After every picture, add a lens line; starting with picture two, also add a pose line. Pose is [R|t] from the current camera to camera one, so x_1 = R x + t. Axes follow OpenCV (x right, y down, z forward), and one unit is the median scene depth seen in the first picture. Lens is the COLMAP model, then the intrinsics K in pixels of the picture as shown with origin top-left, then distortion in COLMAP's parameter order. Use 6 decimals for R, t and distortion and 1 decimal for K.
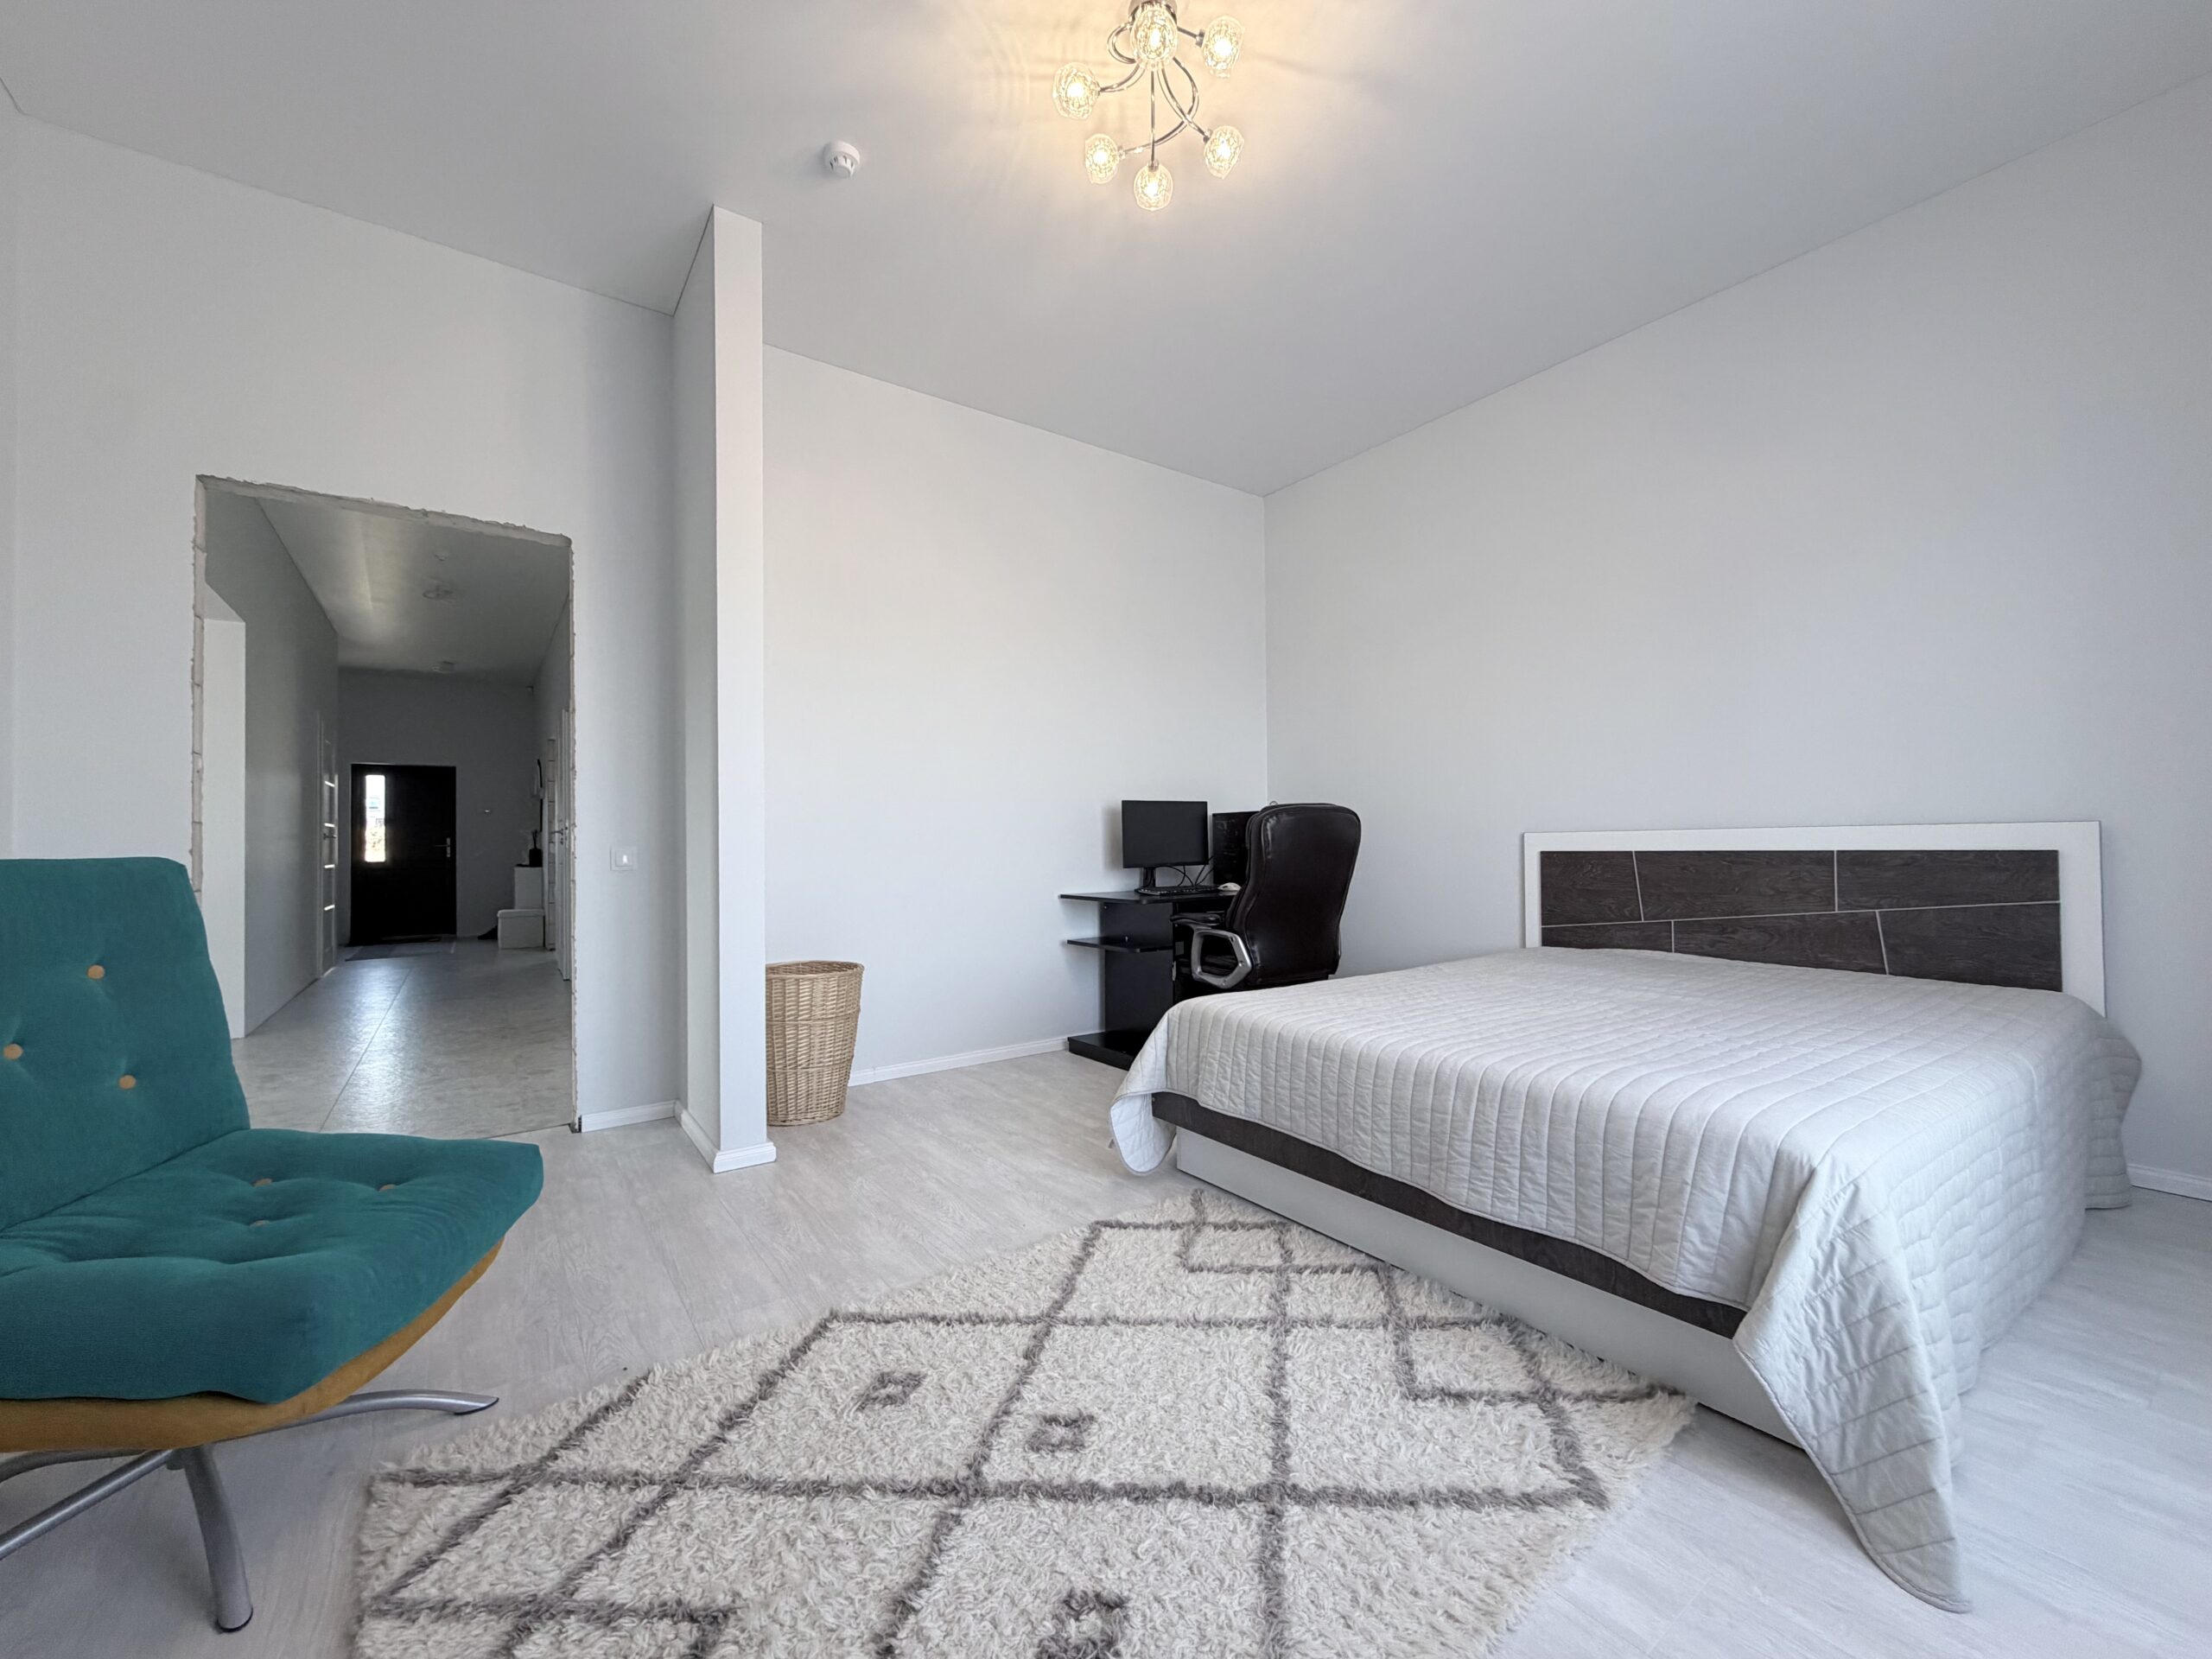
lens RADIAL K [[888.2, 0, 1101.2], [0, 888.2, 829.6], [0, 0, 1]] dist [-0.001185, 0.001234]
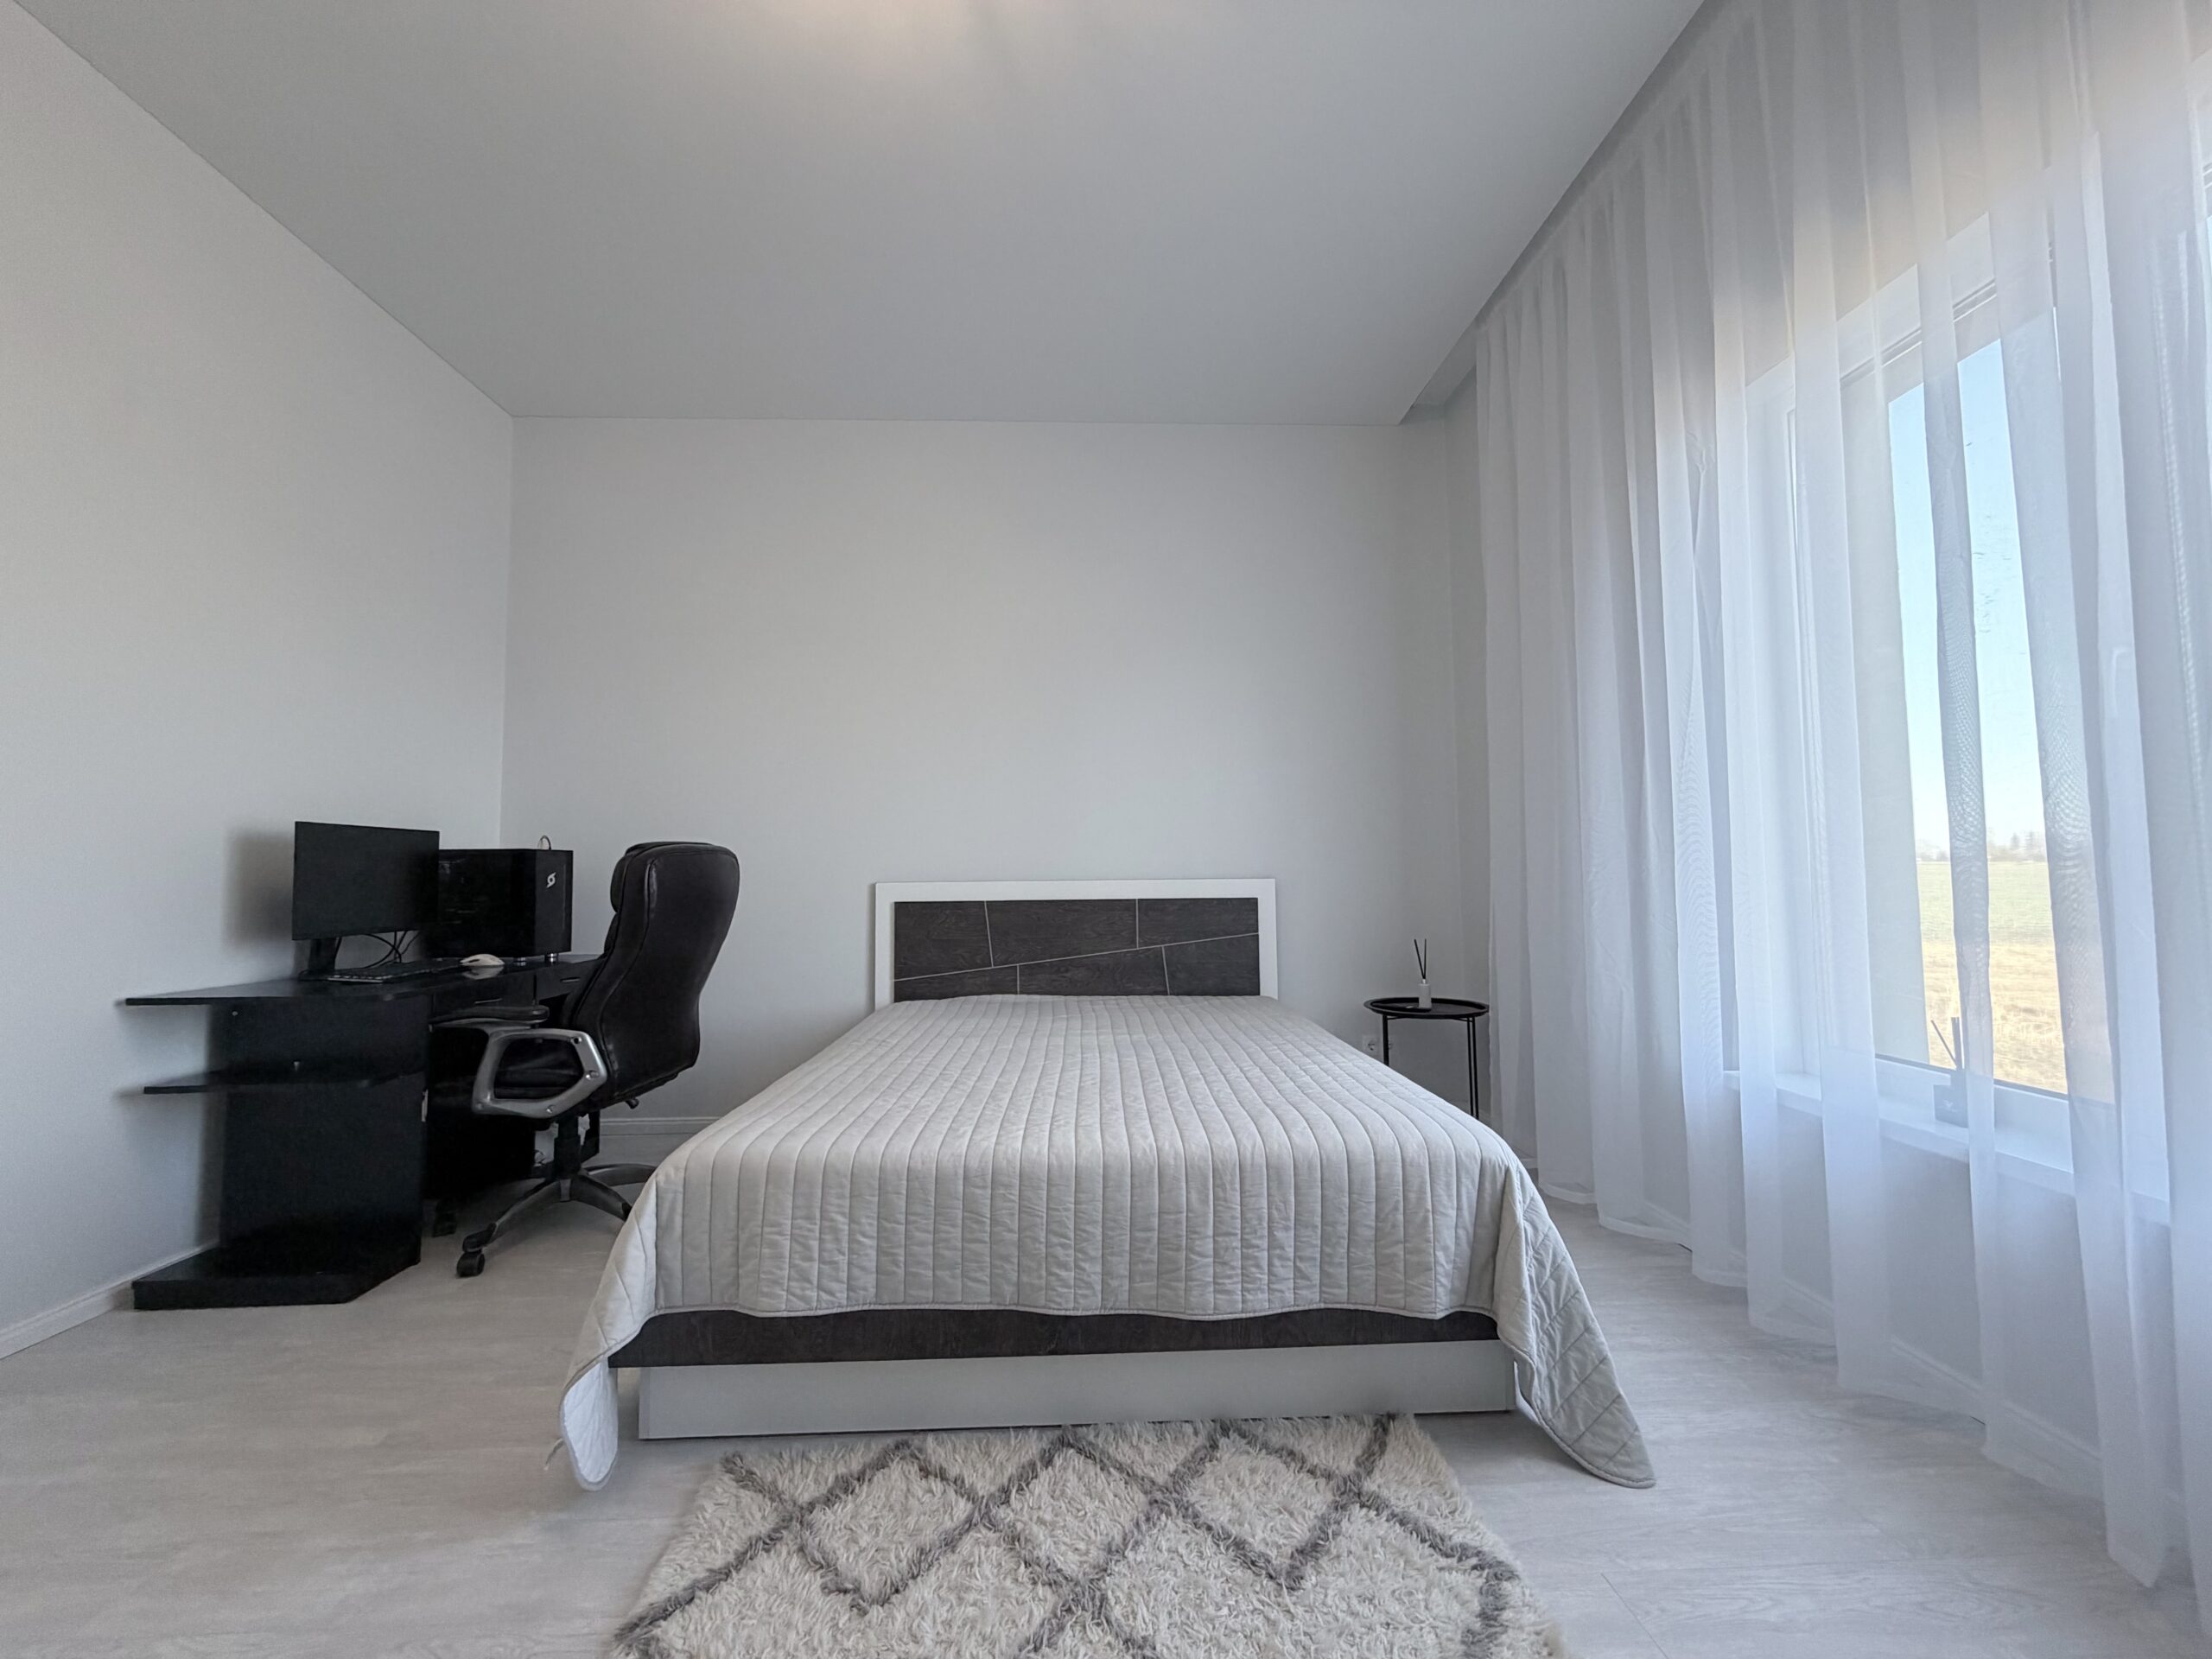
lens RADIAL K [[888.2, 0, 1116.7], [0, 888.2, 839.7], [0, 0, 1]] dist [-0.001185, 0.001234]
pose [[0.550030, 0.047002, 0.833821, -0.302779], [-0.009654, 0.998706, -0.049928, 0.004591], [-0.835089, 0.019412, 0.549772, 0.465423]]
